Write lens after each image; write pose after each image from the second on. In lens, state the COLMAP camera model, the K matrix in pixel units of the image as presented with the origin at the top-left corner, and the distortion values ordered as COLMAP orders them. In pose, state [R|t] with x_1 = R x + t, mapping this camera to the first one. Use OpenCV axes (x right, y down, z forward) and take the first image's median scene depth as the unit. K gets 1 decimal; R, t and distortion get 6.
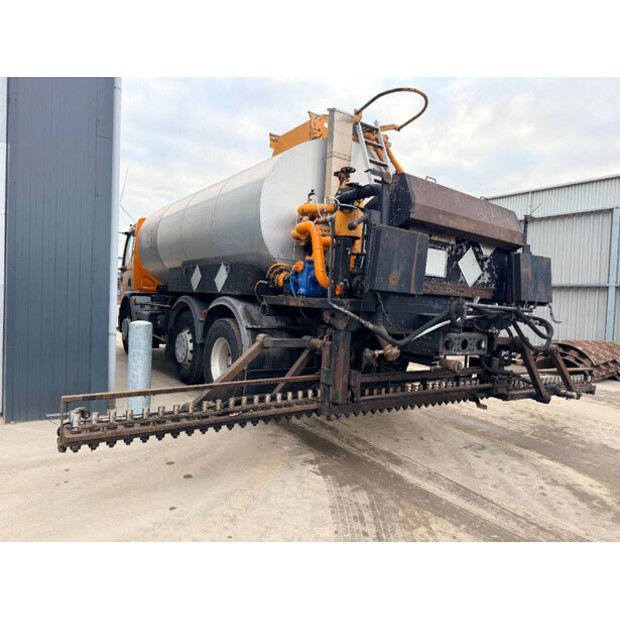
lens RADIAL K [[423.7, 0, 308.7], [0, 423.7, 309.9], [0, 0, 1]] dist [0.042375, -0.017219]
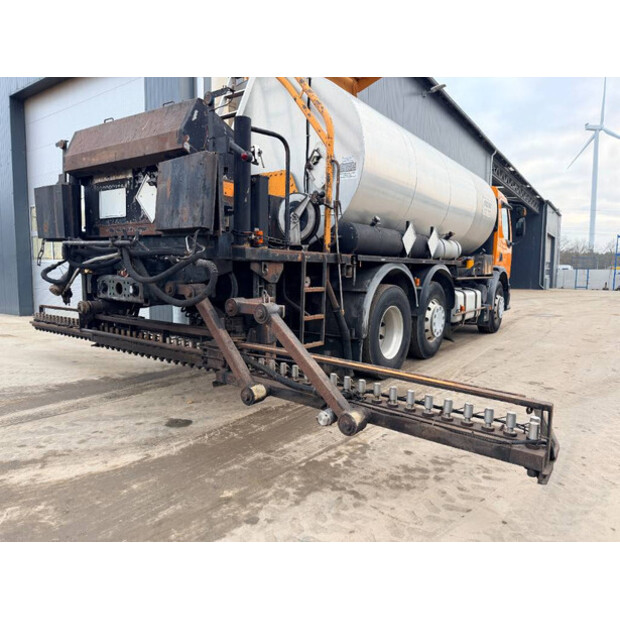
lens RADIAL K [[423.7, 0, 311.1], [0, 423.7, 309.1], [0, 0, 1]] dist [0.042375, -0.017219]
pose [[0.320075, 0.033962, -0.946783, 1.220743], [-0.021137, 0.999365, 0.028702, 0.081660], [0.947156, 0.010825, 0.320589, 0.990588]]
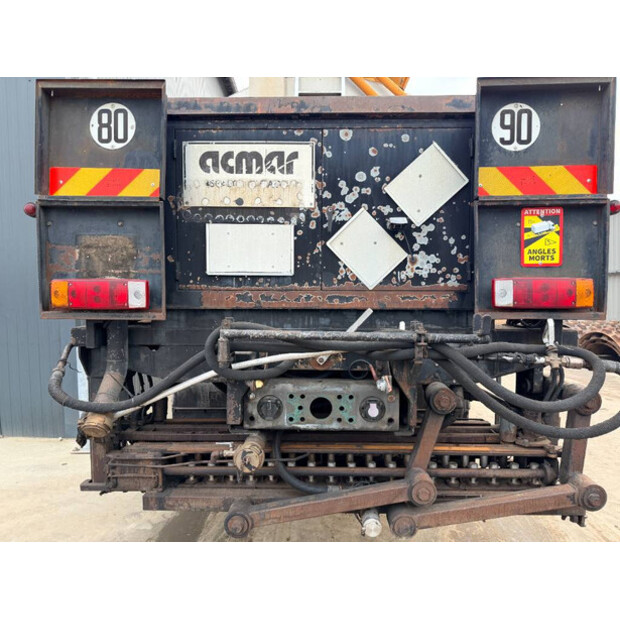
lens RADIAL K [[423.7, 0, 308.8], [0, 423.7, 310.7], [0, 0, 1]] dist [0.042375, -0.017219]
pose [[0.794169, -0.037843, -0.606517, 0.593990], [0.032235, 0.999277, -0.020140, -0.019509], [0.606841, -0.003557, 0.794815, 0.545738]]
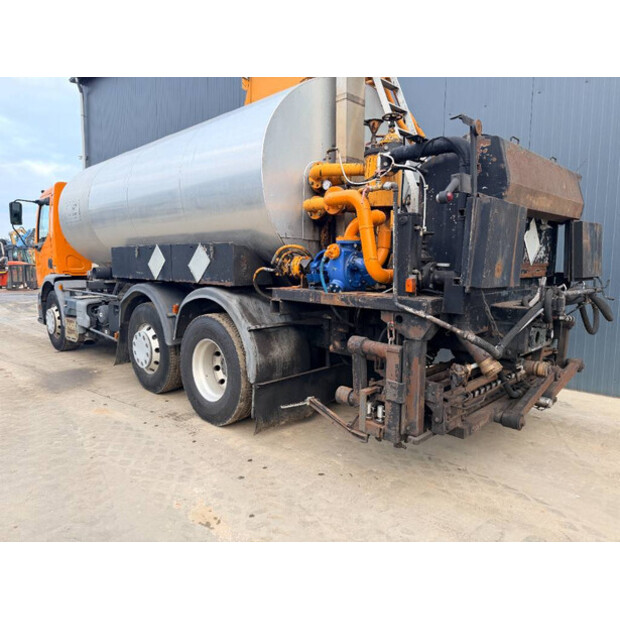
lens RADIAL K [[423.7, 0, 311.4], [0, 423.7, 308.9], [0, 0, 1]] dist [0.042375, -0.017219]
pose [[0.982996, -0.071771, 0.169019, -0.191107], [0.056023, 0.993787, 0.096170, -0.074846], [-0.174871, -0.085066, 0.980910, 0.262468]]
